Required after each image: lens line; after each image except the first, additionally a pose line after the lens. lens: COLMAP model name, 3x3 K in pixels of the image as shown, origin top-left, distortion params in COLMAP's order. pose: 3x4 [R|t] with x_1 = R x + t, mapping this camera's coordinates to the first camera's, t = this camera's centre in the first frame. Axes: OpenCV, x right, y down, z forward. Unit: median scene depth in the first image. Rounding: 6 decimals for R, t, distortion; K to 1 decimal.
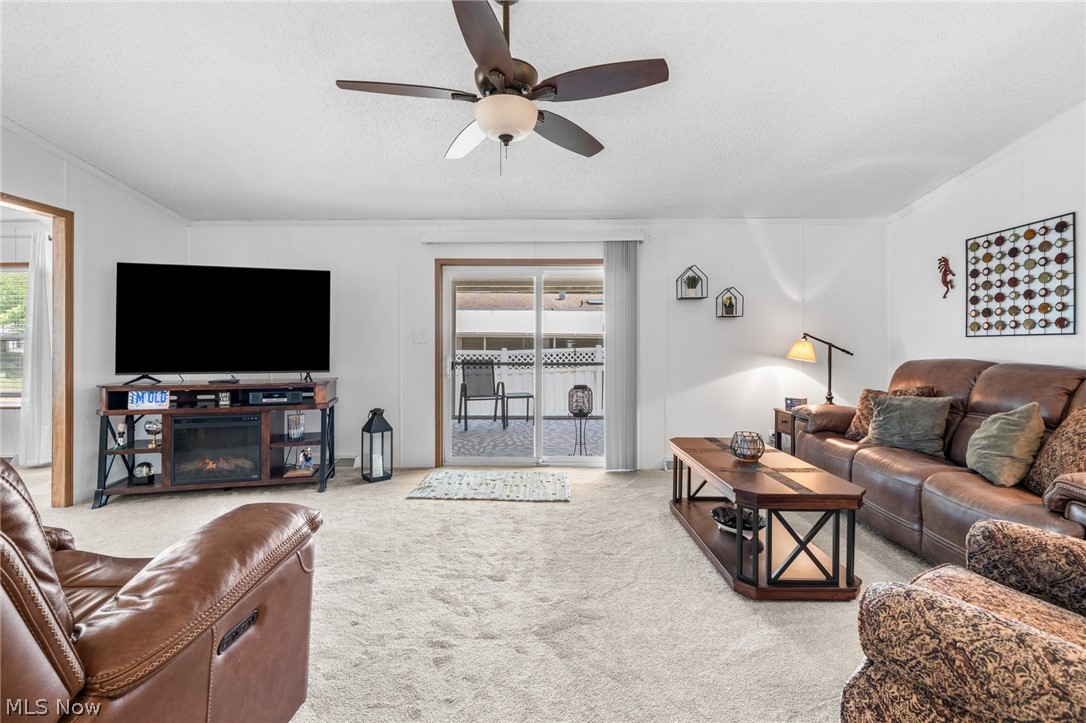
lens RADIAL K [[480.8, 0, 541.5], [0, 480.8, 339.9], [0, 0, 1]] dist [0.001222, 0.001352]
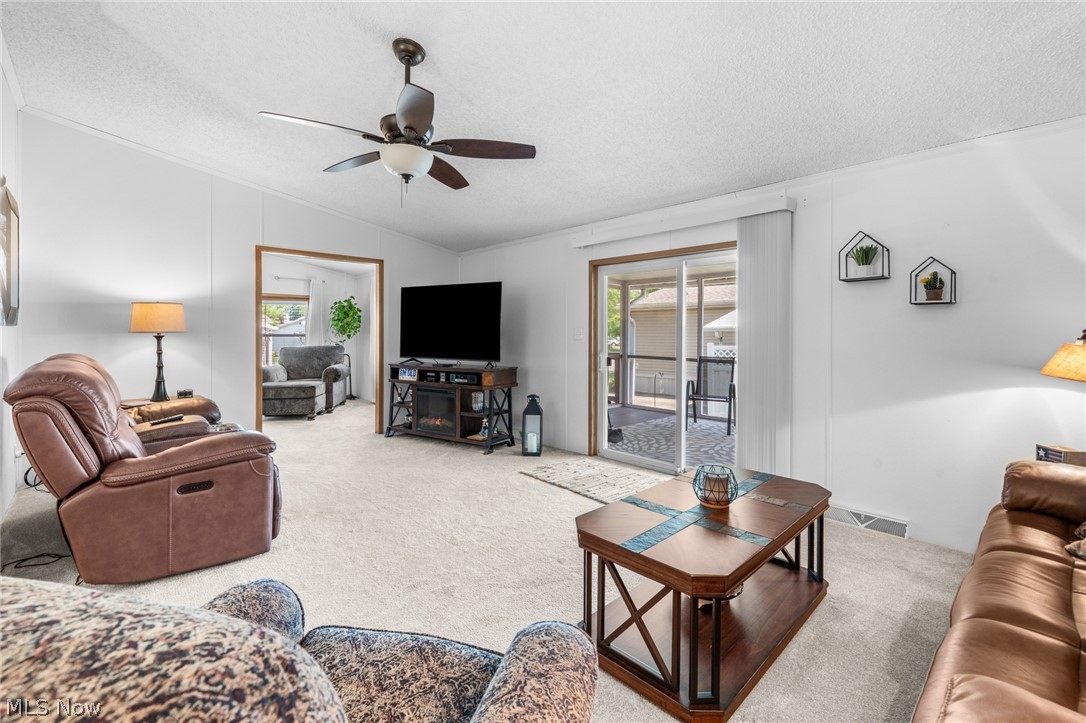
lens RADIAL K [[480.8, 0, 541.6], [0, 480.8, 338.4], [0, 0, 1]] dist [0.001222, 0.001352]
pose [[0.691338, 0.009714, -0.722467, 0.542071], [-0.002693, 0.999937, 0.010868, -0.009115], [0.722527, -0.005568, 0.691320, 0.206962]]
